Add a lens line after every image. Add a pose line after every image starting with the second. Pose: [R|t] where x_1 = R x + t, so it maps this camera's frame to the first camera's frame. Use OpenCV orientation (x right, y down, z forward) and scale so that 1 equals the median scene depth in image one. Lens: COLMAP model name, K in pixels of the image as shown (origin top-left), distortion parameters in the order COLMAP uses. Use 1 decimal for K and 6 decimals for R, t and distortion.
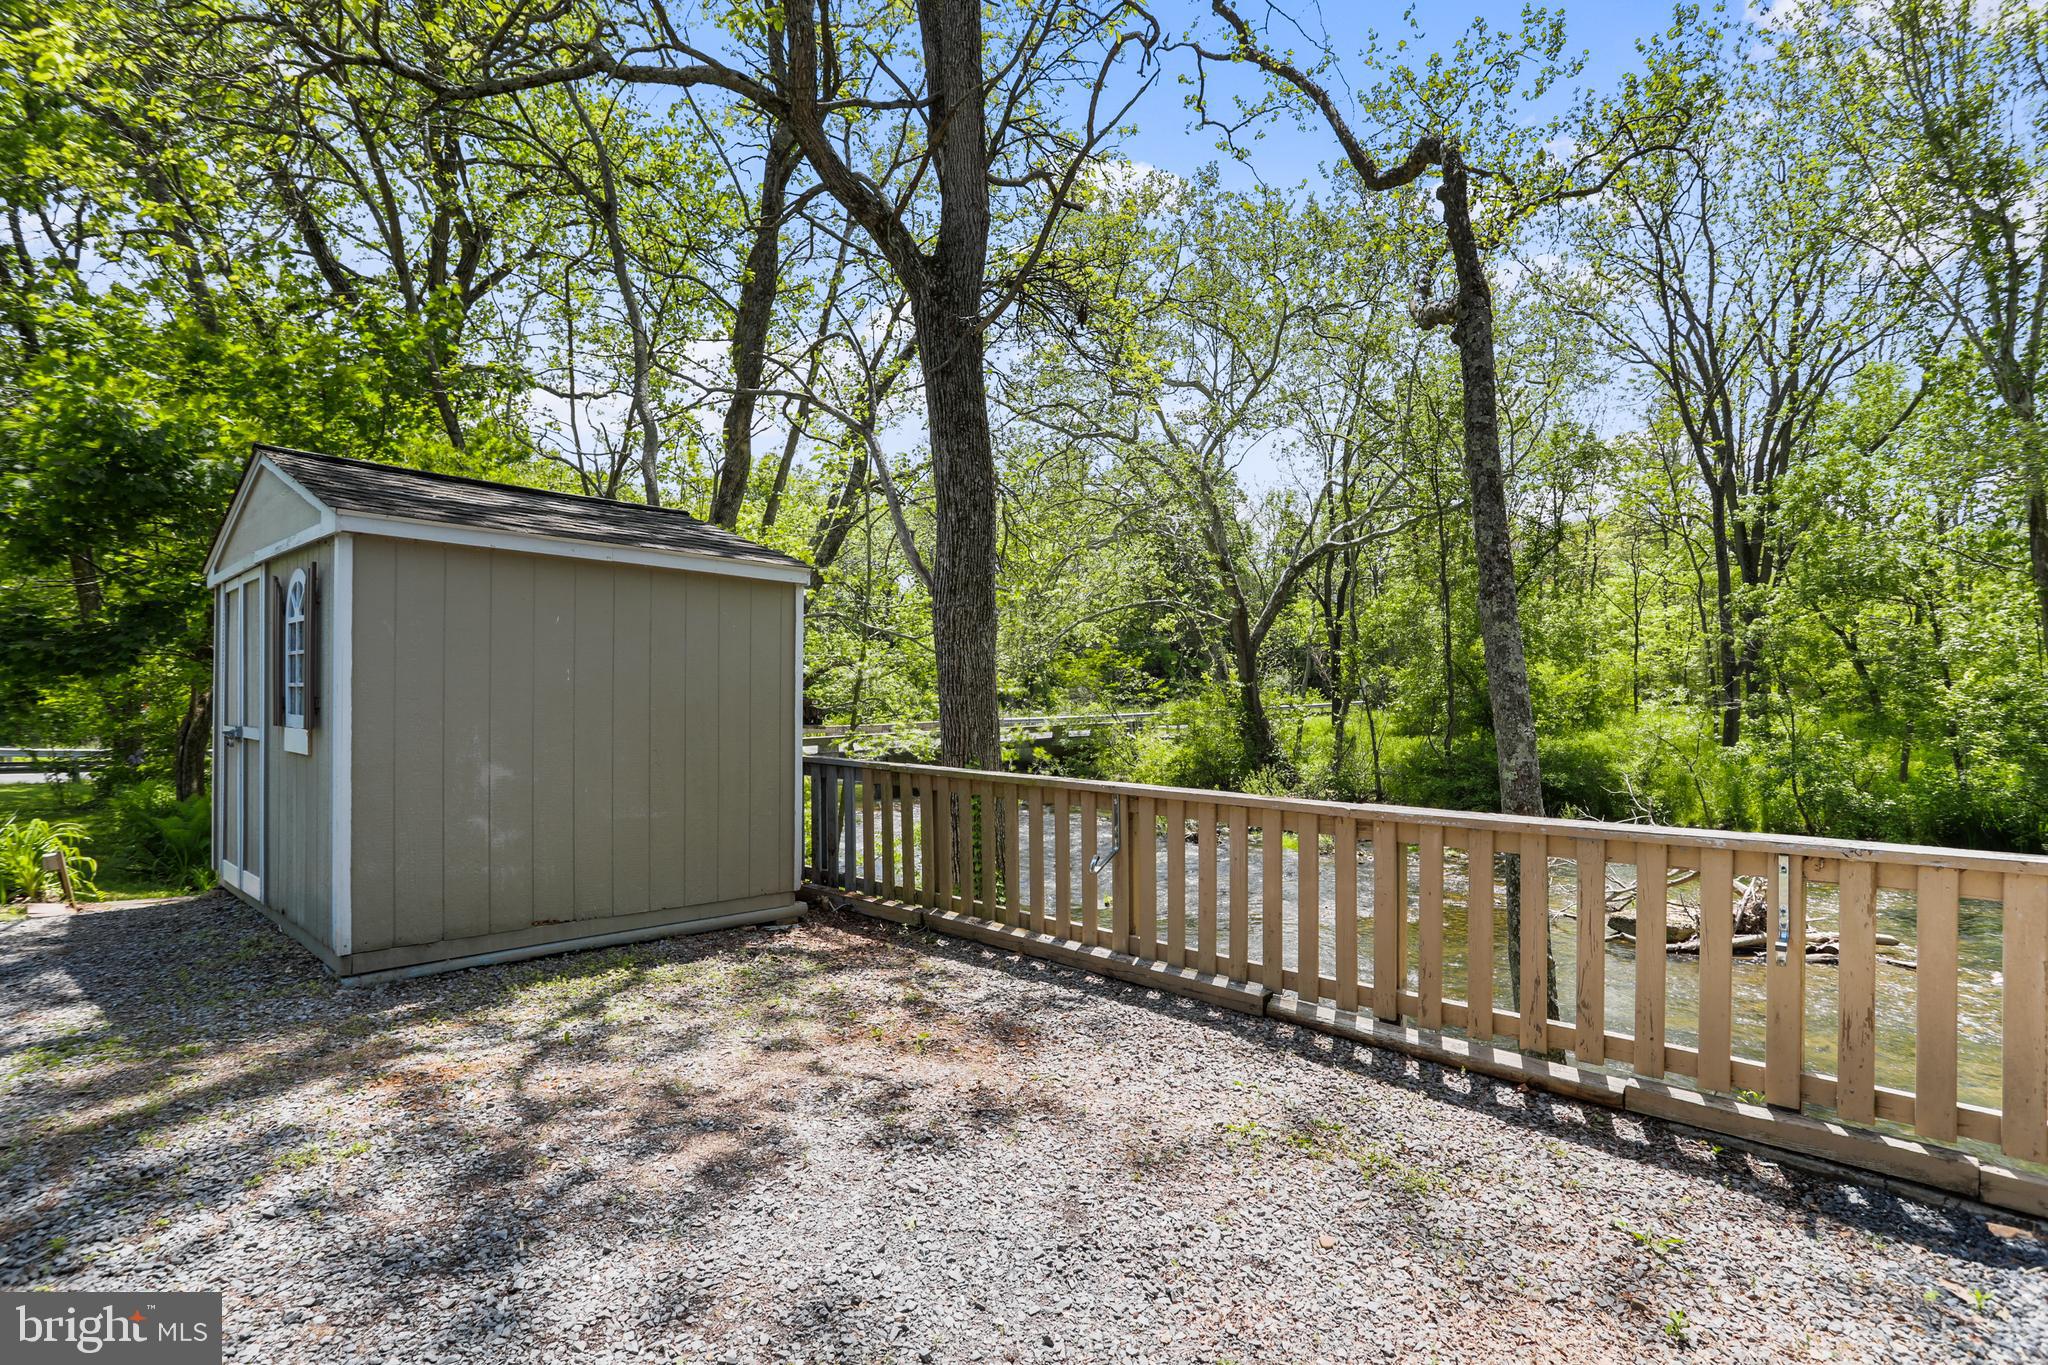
lens RADIAL K [[1070.6, 0, 1023.1], [0, 1070.6, 698.3], [0, 0, 1]] dist [-0.018454, 0.016727]
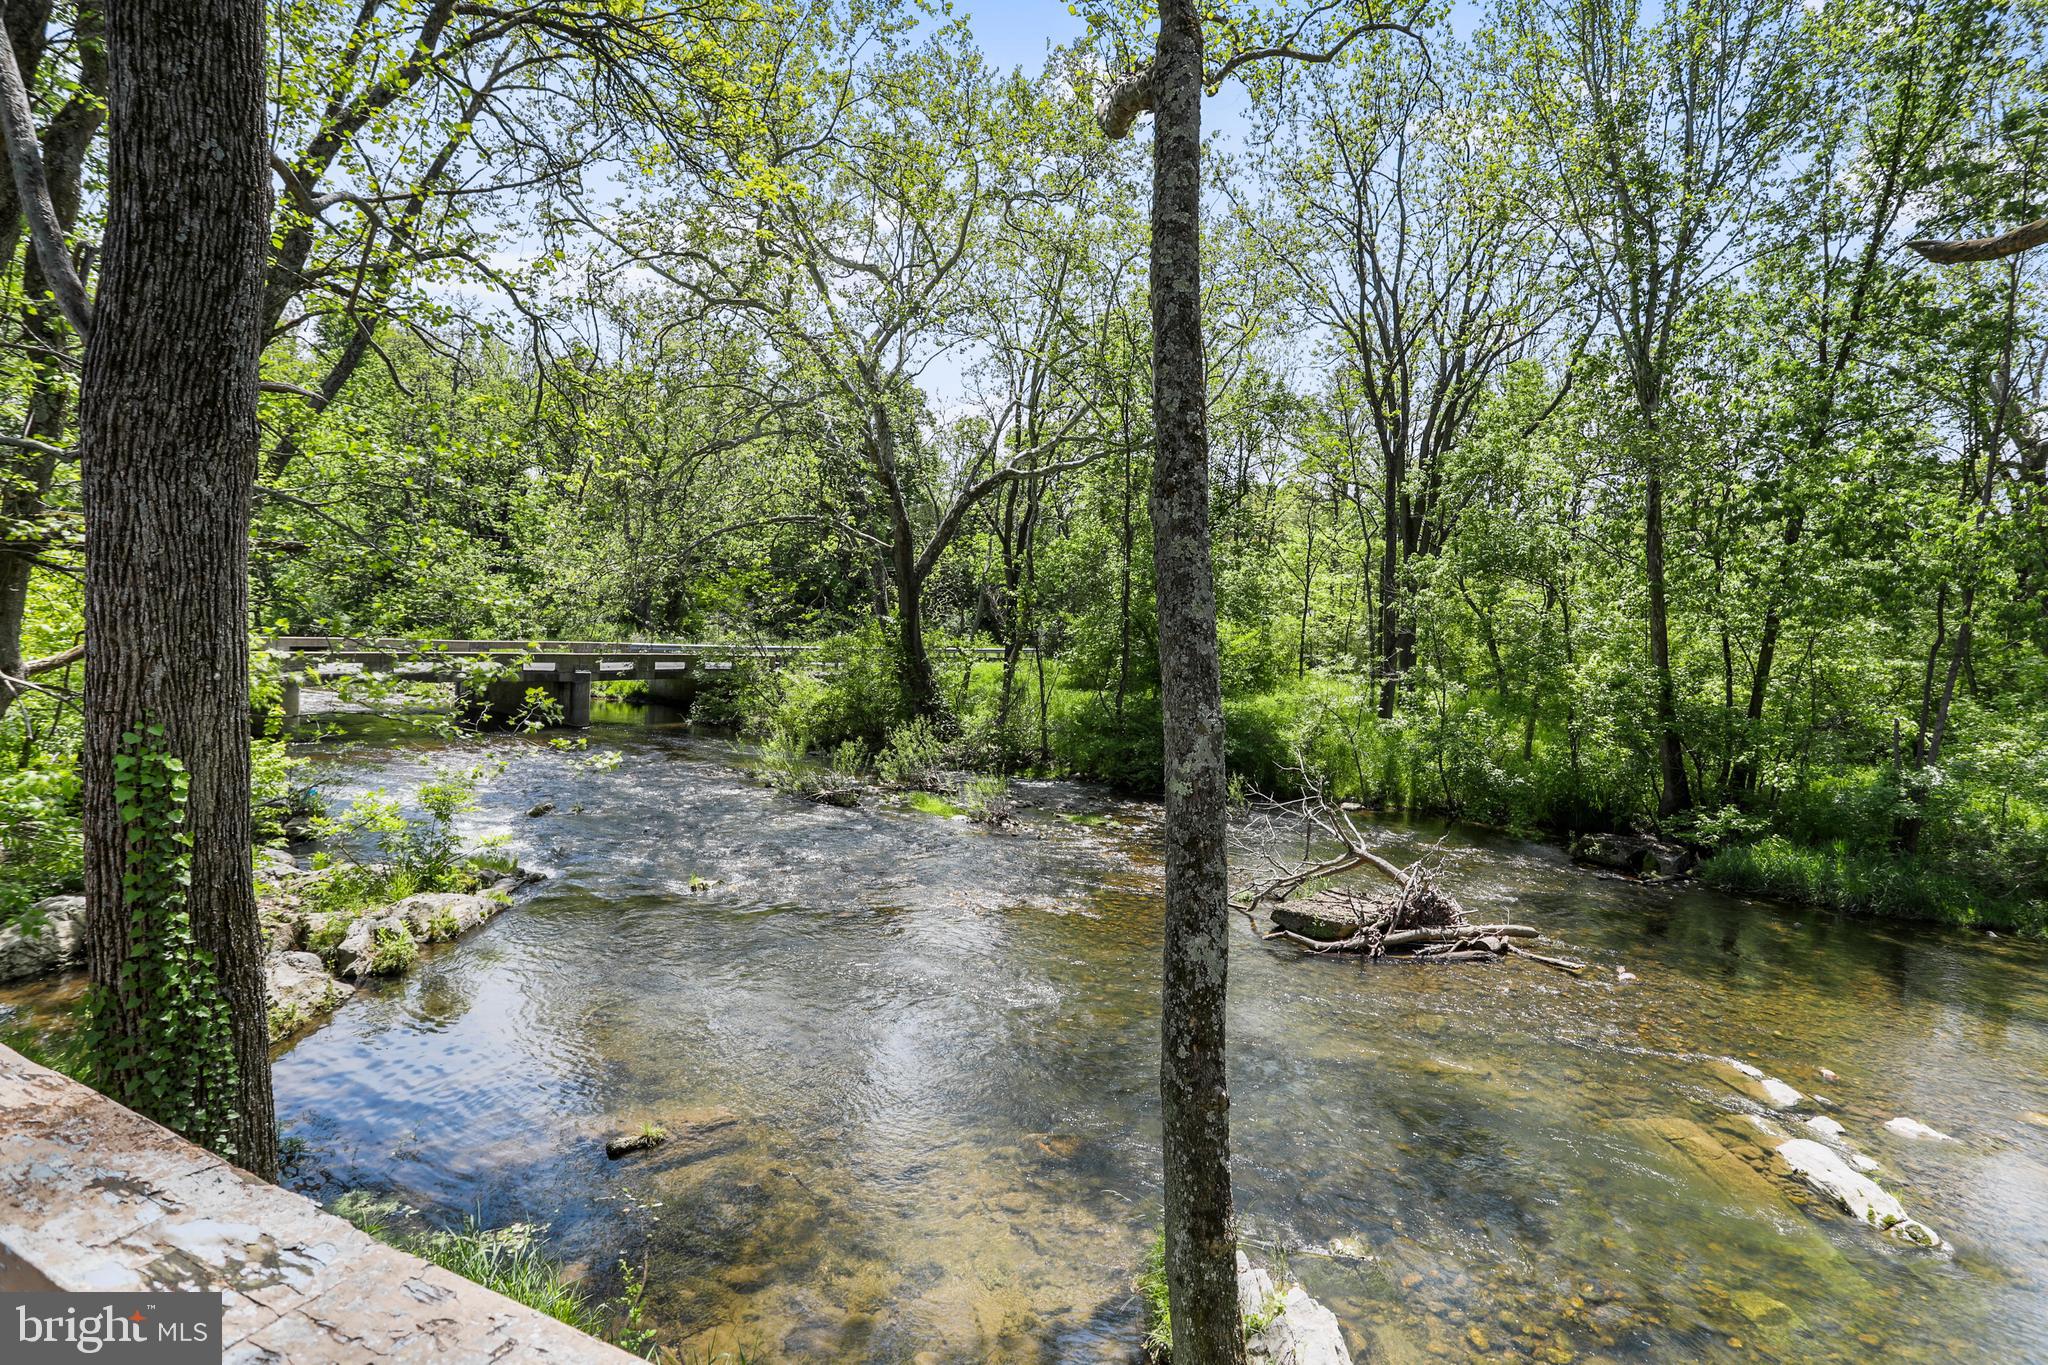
lens RADIAL K [[993.5, 0, 1022.9], [0, 993.5, 671.2], [0, 0, 1]] dist [-0.063255, 0.037653]
pose [[0.962319, 0.056970, 0.265887, 0.087835], [-0.066200, 0.997471, 0.025876, 0.000681], [-0.263740, -0.042502, 0.963657, 0.196092]]
